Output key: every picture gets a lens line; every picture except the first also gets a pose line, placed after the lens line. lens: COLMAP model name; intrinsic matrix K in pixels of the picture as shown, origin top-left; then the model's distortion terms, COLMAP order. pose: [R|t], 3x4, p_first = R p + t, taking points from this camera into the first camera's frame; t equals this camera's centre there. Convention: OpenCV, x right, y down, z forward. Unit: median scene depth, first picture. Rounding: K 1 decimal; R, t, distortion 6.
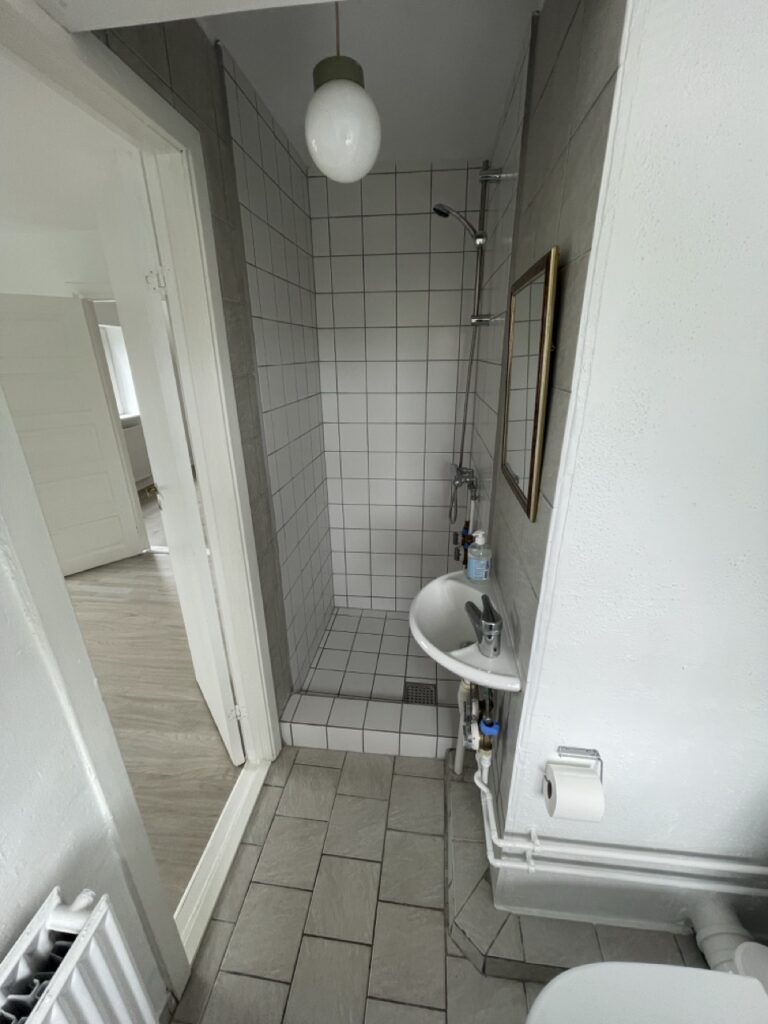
lens RADIAL K [[410.9, 0, 384.4], [0, 410.9, 513.7], [0, 0, 1]] dist [-0.005240, -0.000672]
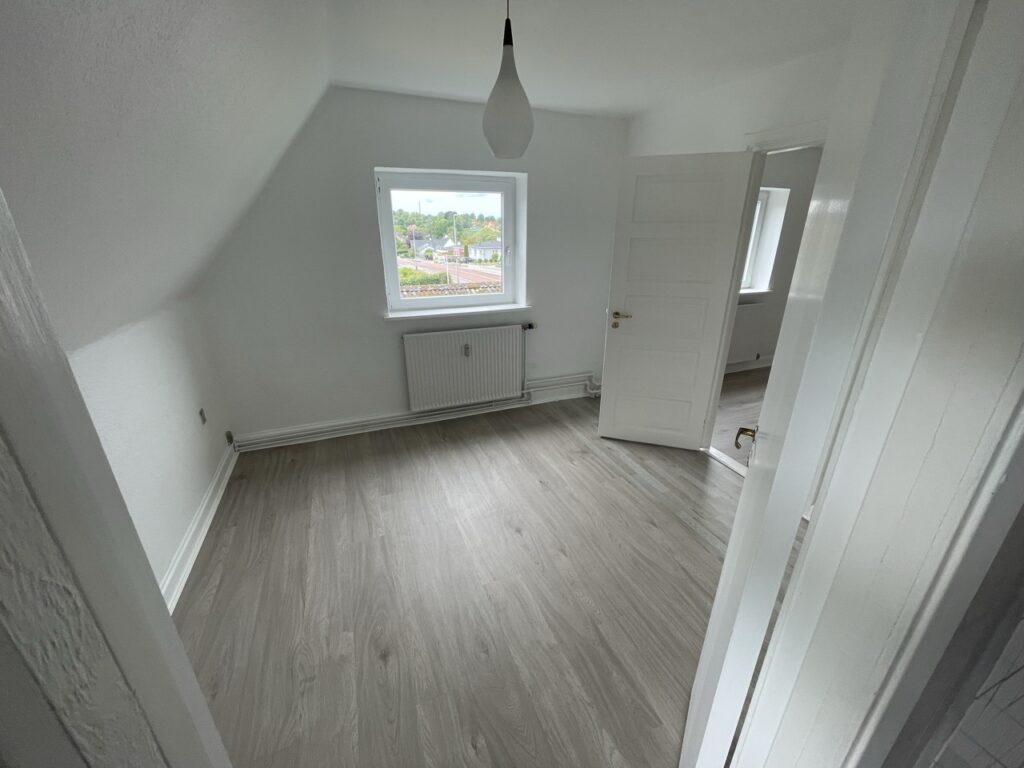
lens RADIAL K [[410.9, 0, 506.2], [0, 410.9, 384.4], [0, 0, 1]] dist [-0.005240, -0.000672]
pose [[0.473076, 0.313376, -0.823404, -0.129780], [-0.322749, 0.931275, 0.168999, -0.048808], [0.819775, 0.185804, 0.541706, 0.201165]]
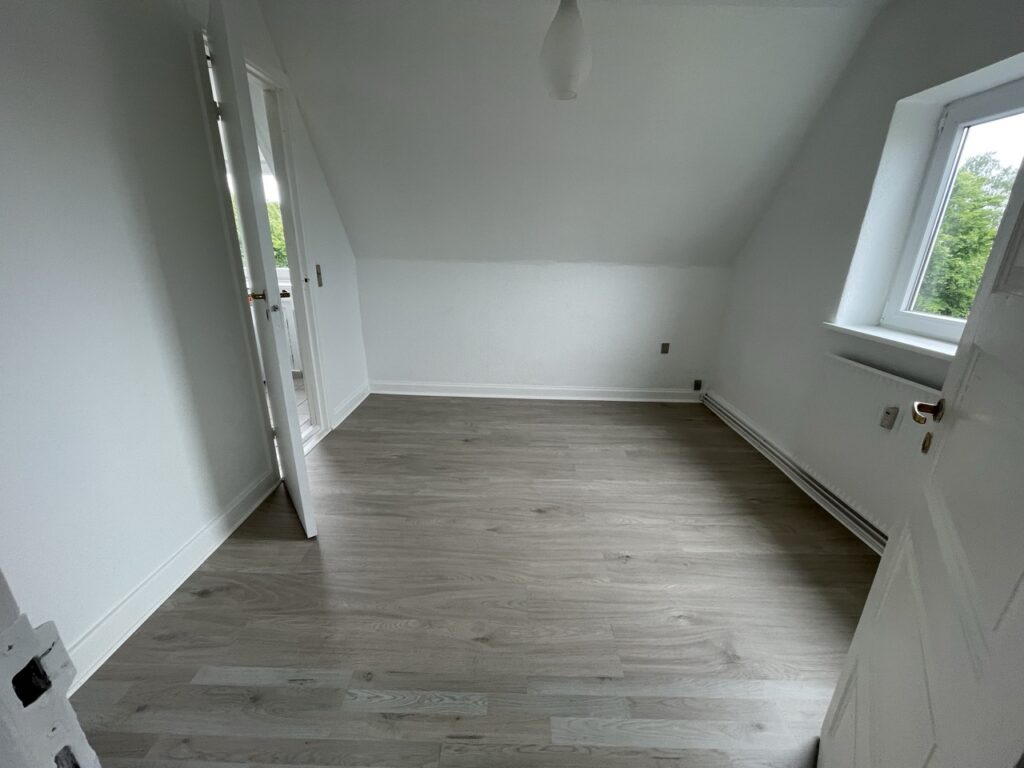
lens RADIAL K [[410.9, 0, 516.2], [0, 410.9, 384.3], [0, 0, 1]] dist [-0.005240, -0.000672]
pose [[-0.992782, 0.011341, -0.119392, -0.486515], [-0.068822, 0.761411, 0.644606, -0.257070], [0.098217, 0.648170, -0.755135, 0.955214]]
